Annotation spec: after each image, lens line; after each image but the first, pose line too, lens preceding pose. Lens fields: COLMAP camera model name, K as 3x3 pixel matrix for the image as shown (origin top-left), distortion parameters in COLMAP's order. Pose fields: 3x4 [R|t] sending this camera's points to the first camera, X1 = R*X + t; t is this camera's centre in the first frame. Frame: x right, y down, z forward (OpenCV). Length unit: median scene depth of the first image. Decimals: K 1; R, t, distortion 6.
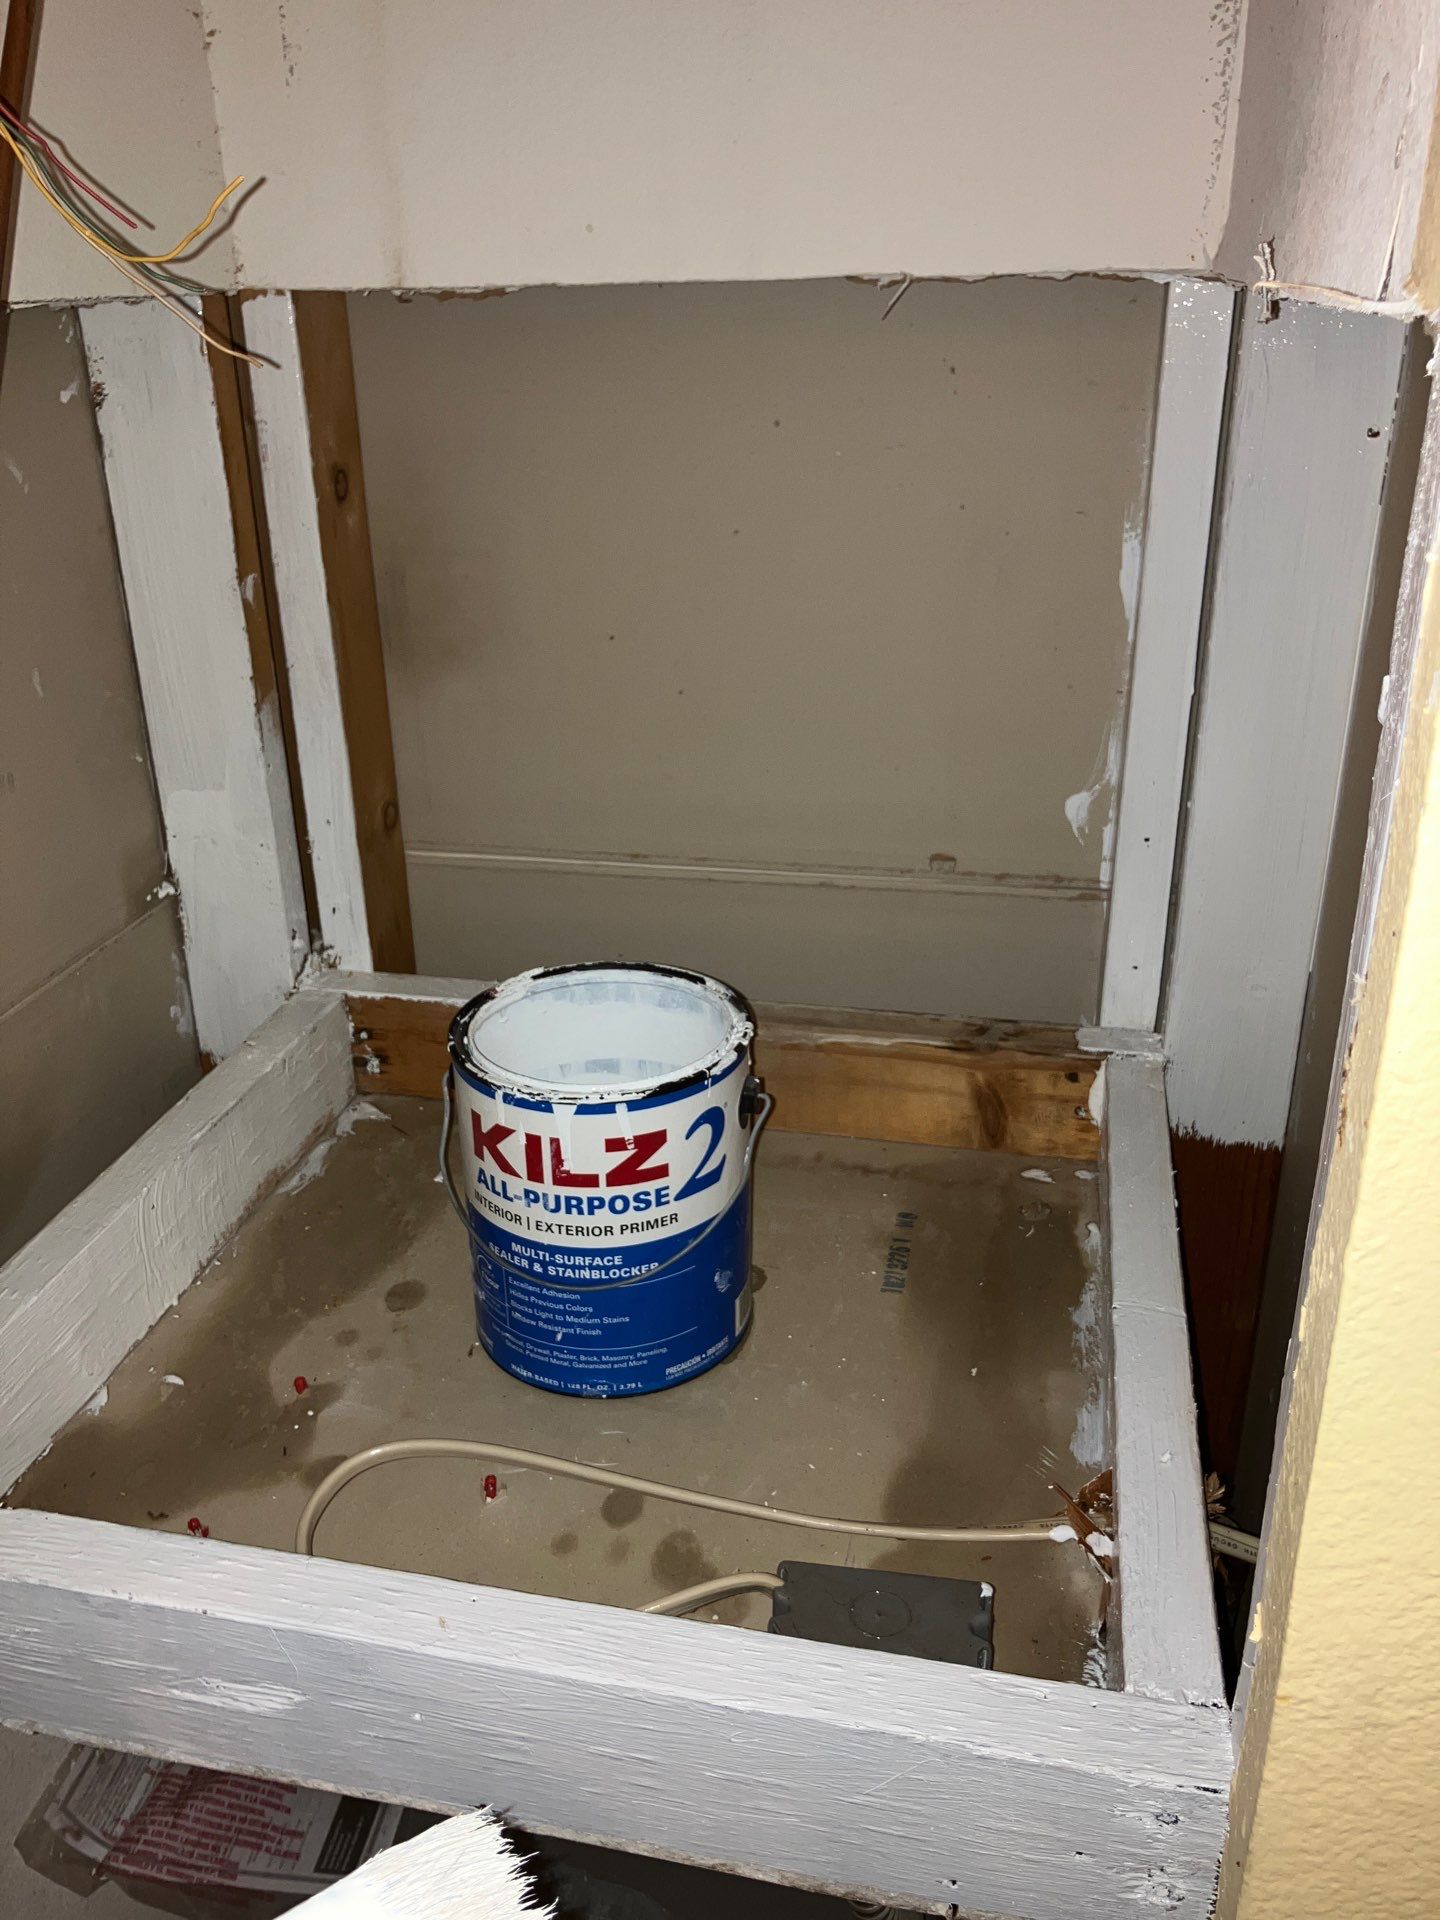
lens RADIAL K [[1572.8, 0, 702.6], [0, 1572.8, 951.1], [0, 0, 1]] dist [0.024314, -0.029834]
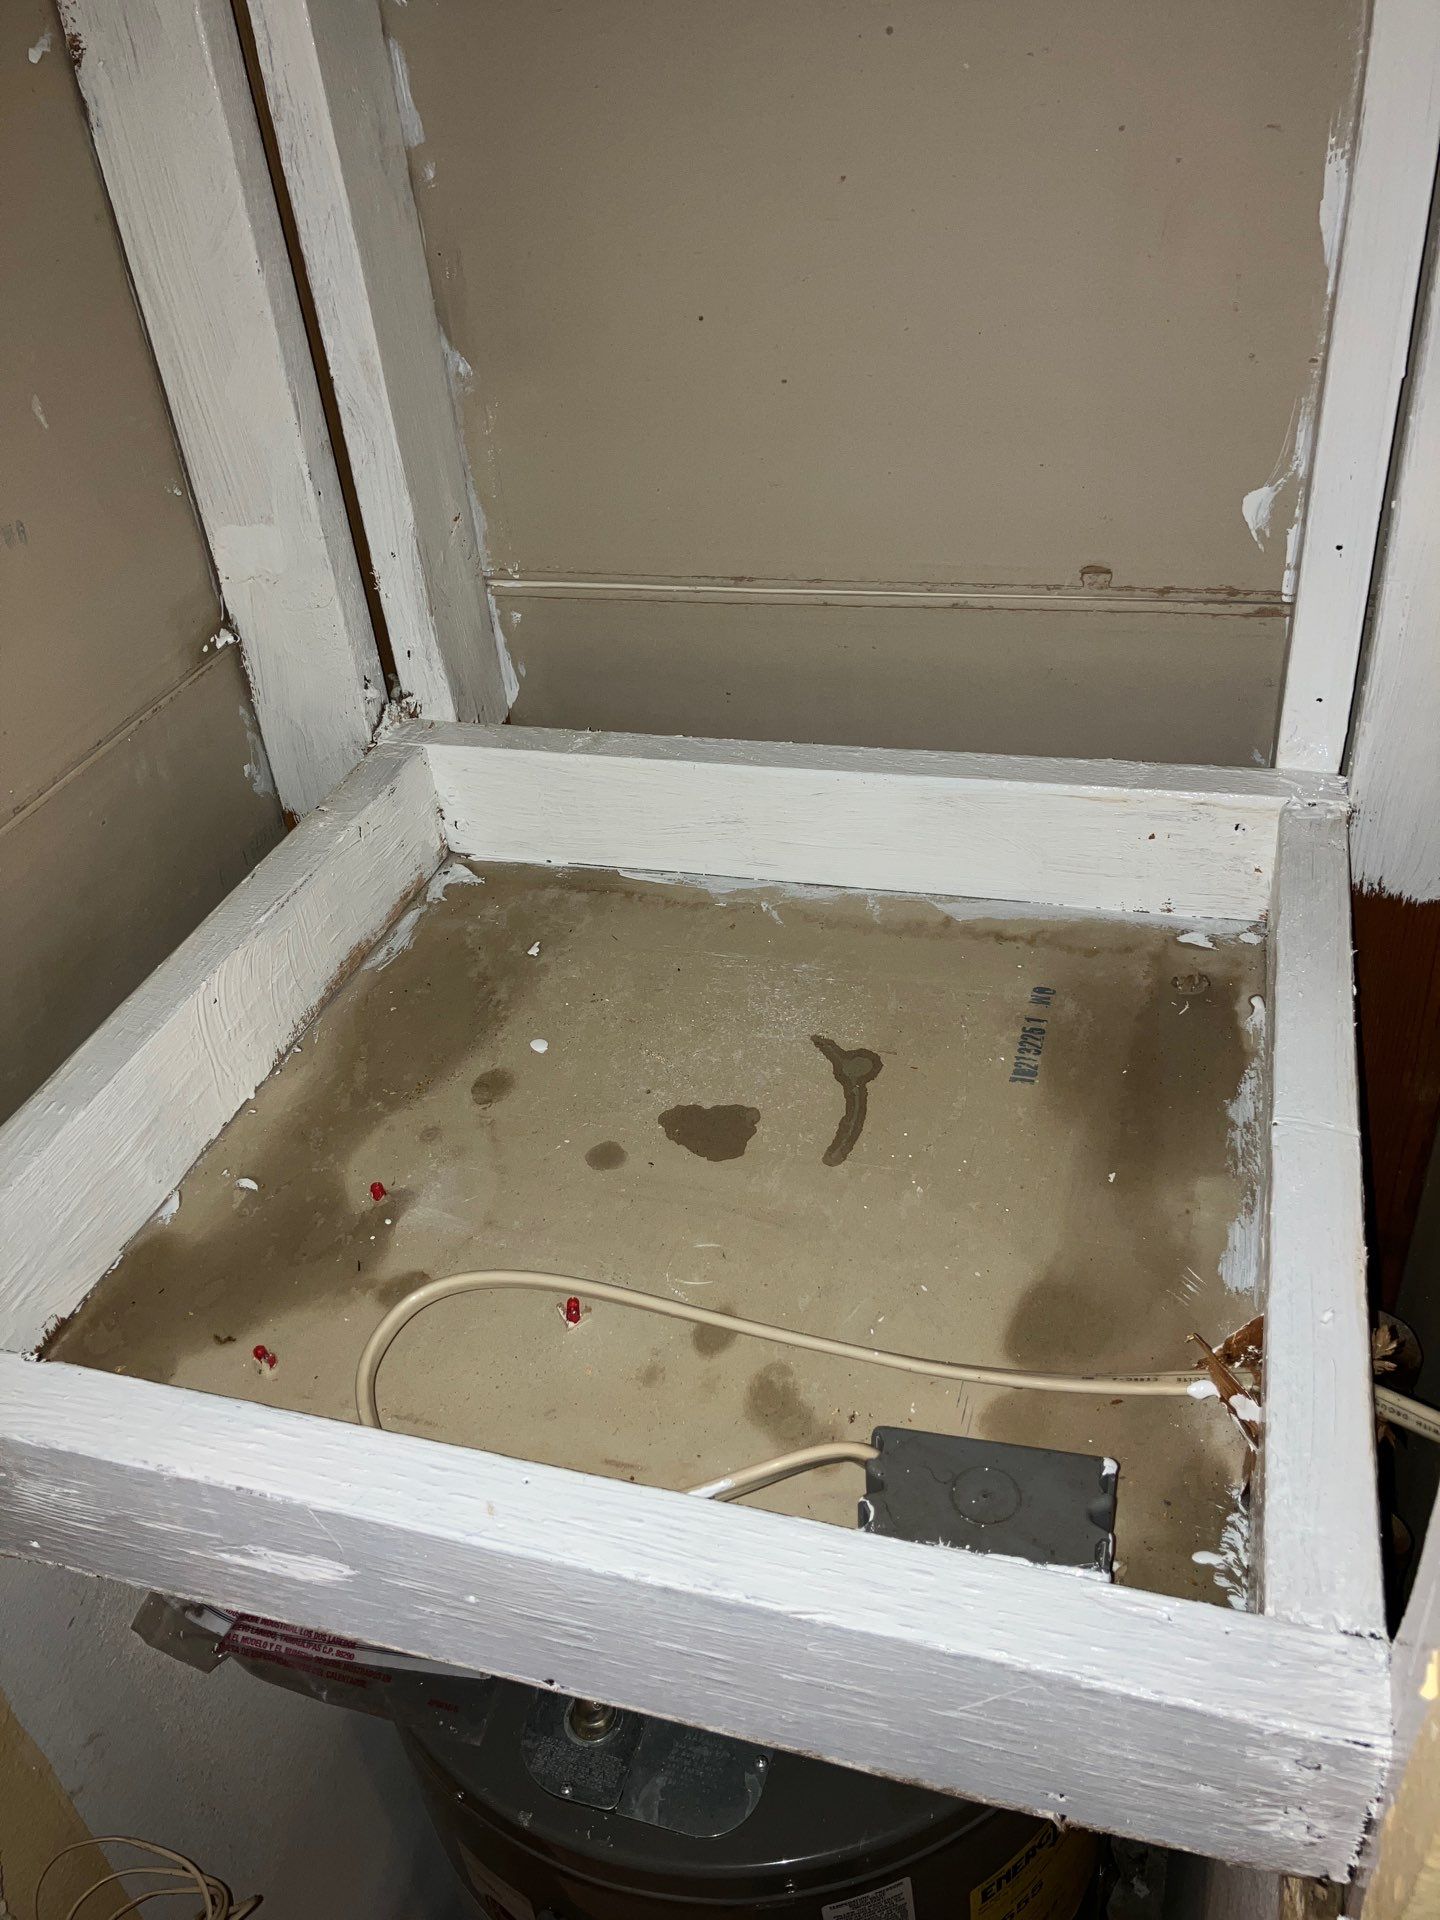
lens RADIAL K [[1572.8, 0, 722.9], [0, 1572.8, 944.2], [0, 0, 1]] dist [0.024314, -0.029834]
pose [[0.995314, -0.013431, -0.095753, 0.039866], [0.031874, 0.980526, 0.193783, -0.042522], [0.091286, -0.195928, 0.976360, 0.133354]]
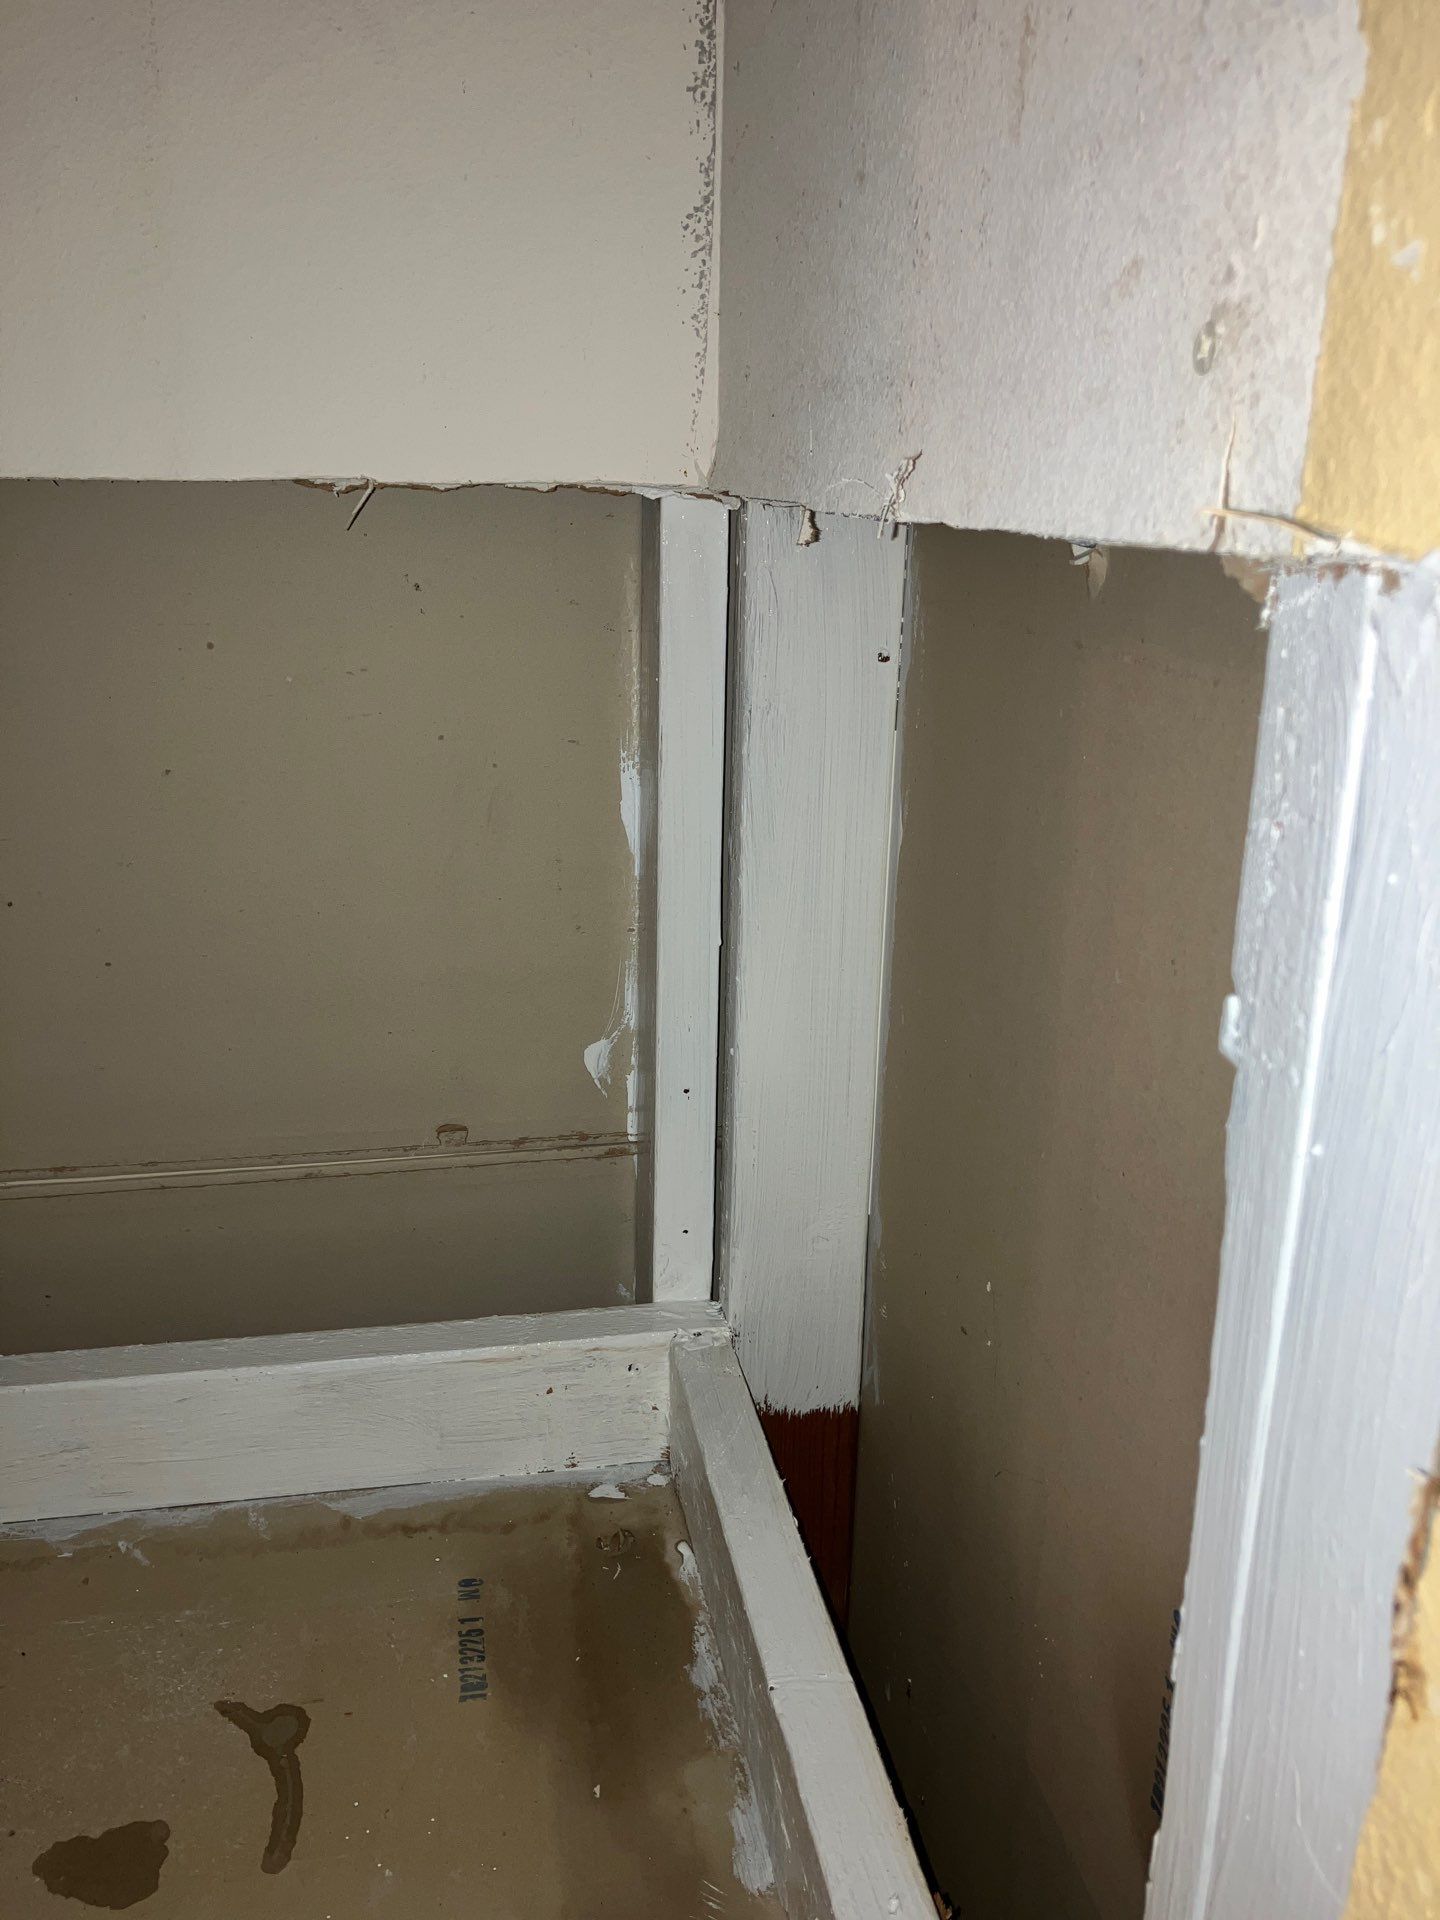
lens RADIAL K [[1572.8, 0, 720.6], [0, 1572.8, 953.9], [0, 0, 1]] dist [0.024314, -0.029834]
pose [[0.920340, -0.077636, 0.383338, -0.044869], [0.122605, 0.987969, -0.094266, -0.070669], [-0.371407, 0.133755, 0.918785, 0.179306]]
